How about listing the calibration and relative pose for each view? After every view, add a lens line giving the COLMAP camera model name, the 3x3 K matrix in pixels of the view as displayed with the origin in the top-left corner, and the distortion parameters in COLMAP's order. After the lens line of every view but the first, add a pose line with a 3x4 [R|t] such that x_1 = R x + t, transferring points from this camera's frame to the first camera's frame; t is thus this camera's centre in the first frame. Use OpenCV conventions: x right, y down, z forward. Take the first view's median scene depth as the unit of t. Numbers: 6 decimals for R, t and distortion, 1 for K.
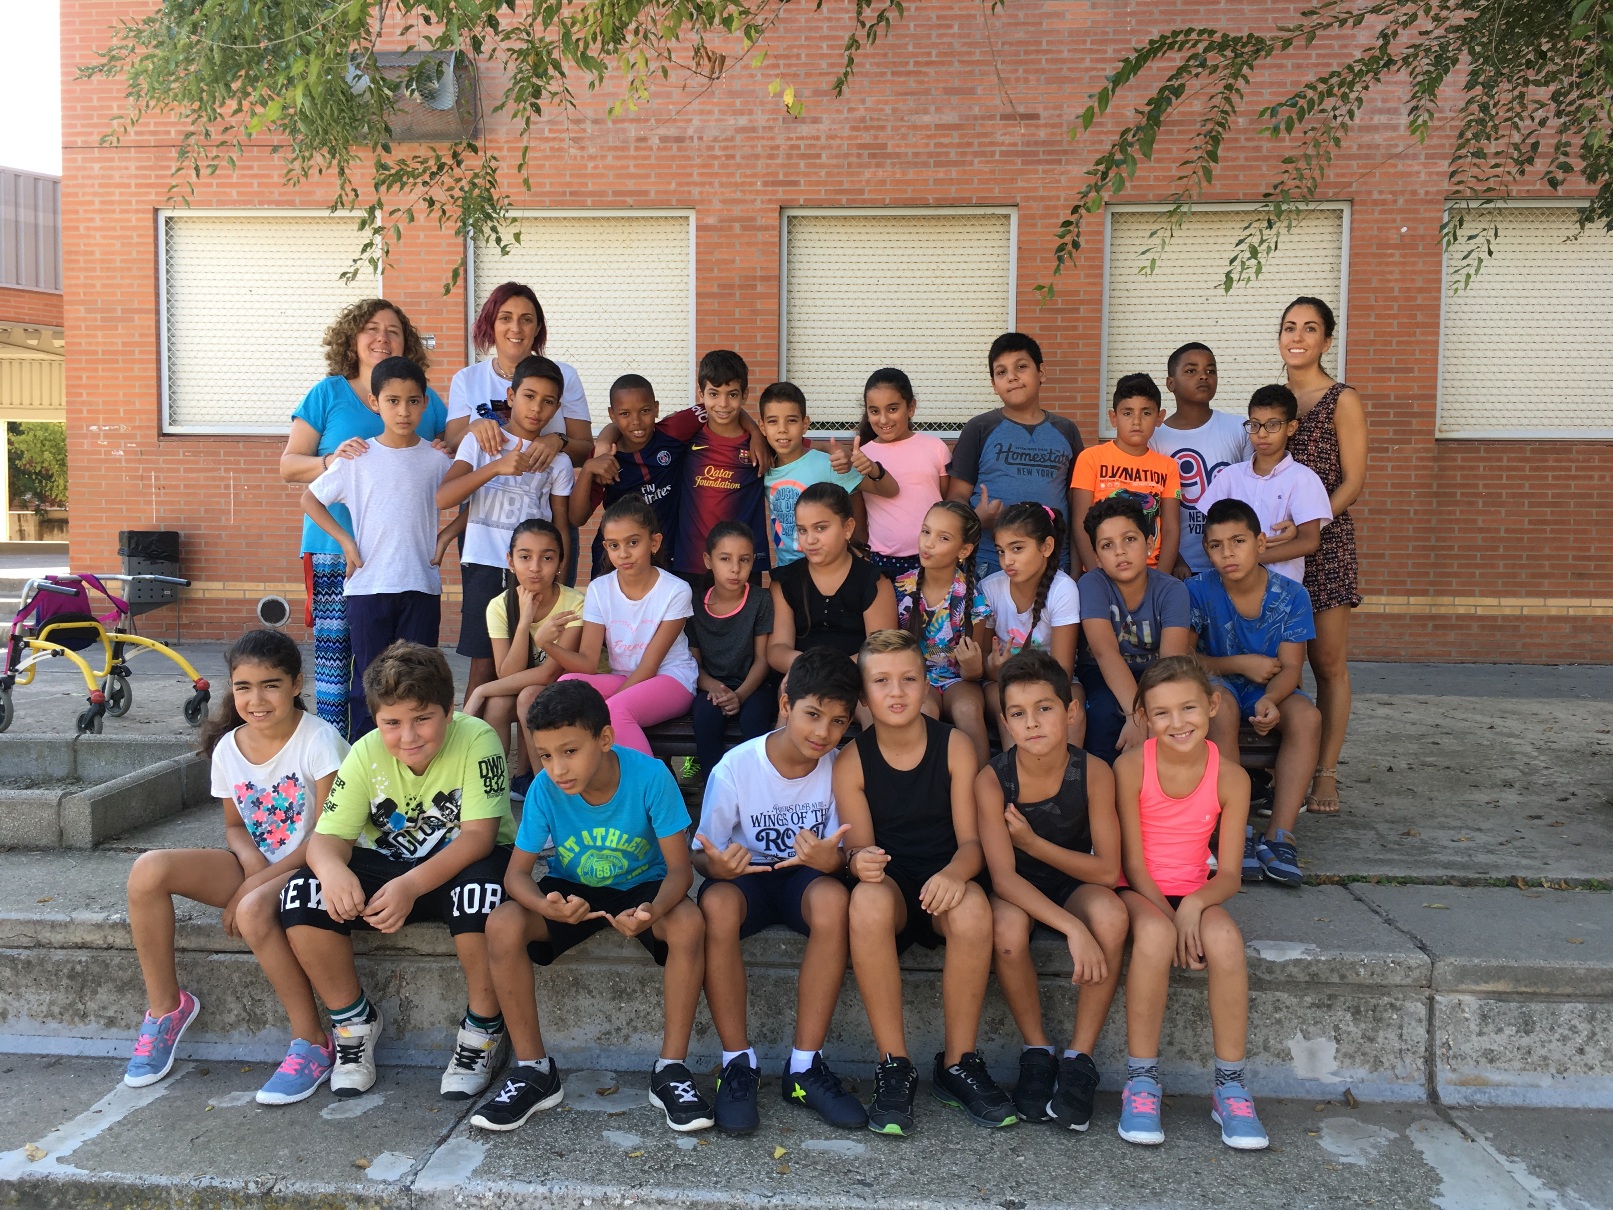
lens RADIAL K [[1355.2, 0, 806.5], [0, 1355.2, 605.0], [0, 0, 1]] dist [0.087025, -0.123845]
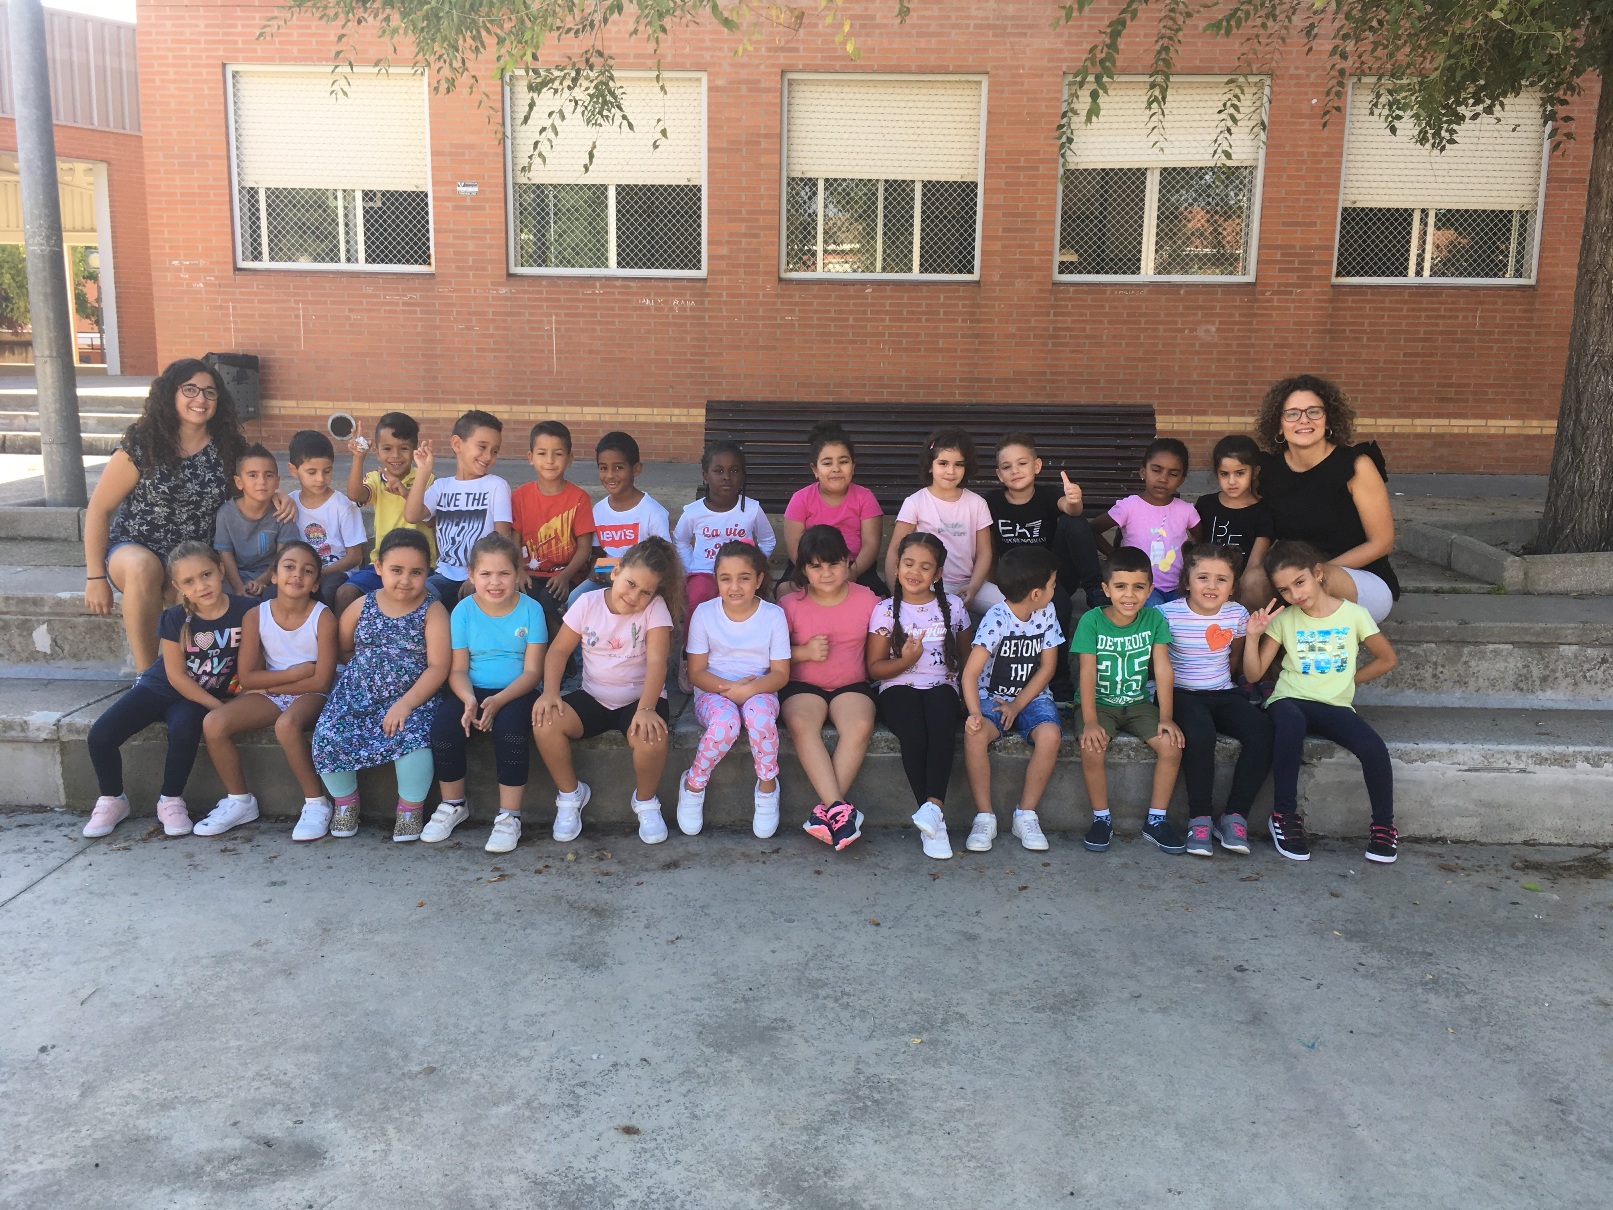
lens RADIAL K [[1358.7, 0, 803.8], [0, 1358.7, 600.6], [0, 0, 1]] dist [0.093701, -0.142064]
pose [[0.999124, -0.000996, 0.041835, -0.050050], [-0.004029, 0.992783, 0.119859, 0.010765], [-0.041652, -0.119923, 0.991909, -0.198328]]
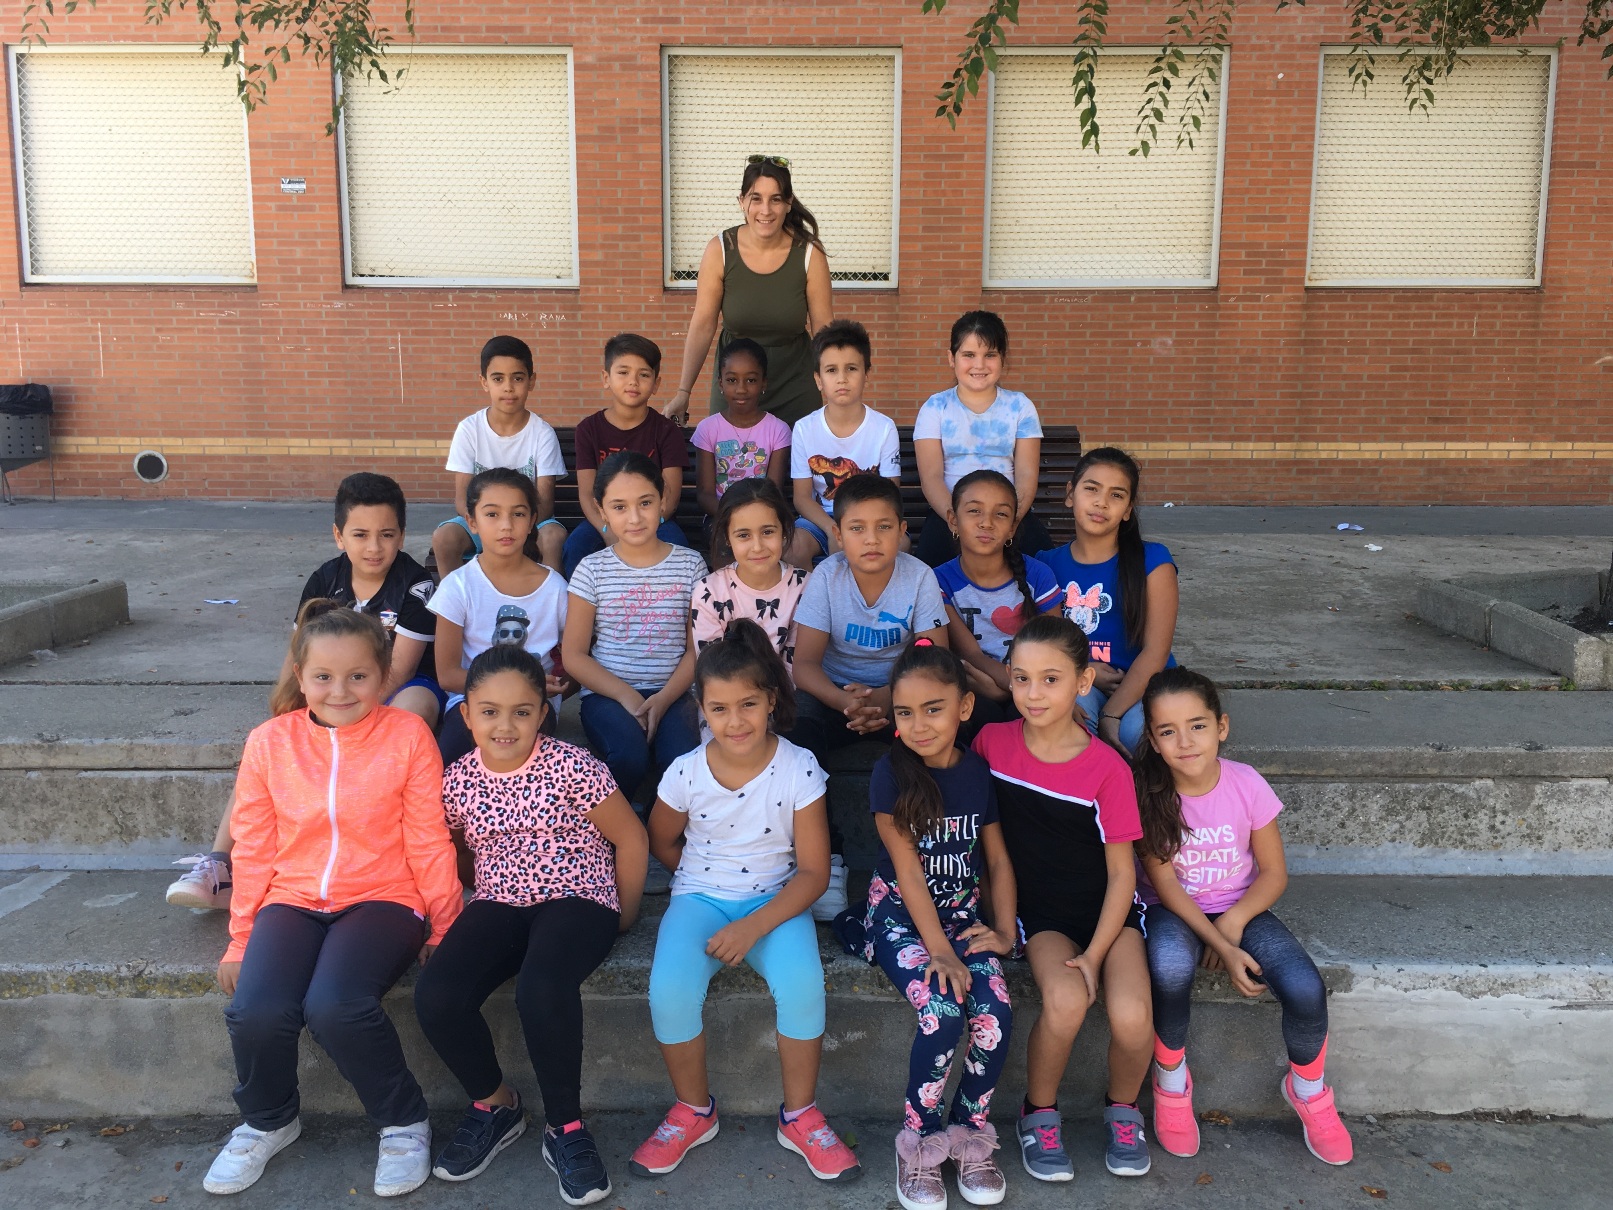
lens RADIAL K [[1358.7, 0, 803.8], [0, 1358.7, 600.6], [0, 0, 1]] dist [0.093701, -0.142064]
pose [[0.998089, -0.014828, 0.059993, 0.018406], [0.008957, 0.995247, 0.096971, 0.008972], [-0.061146, -0.096249, 0.993477, -0.021529]]
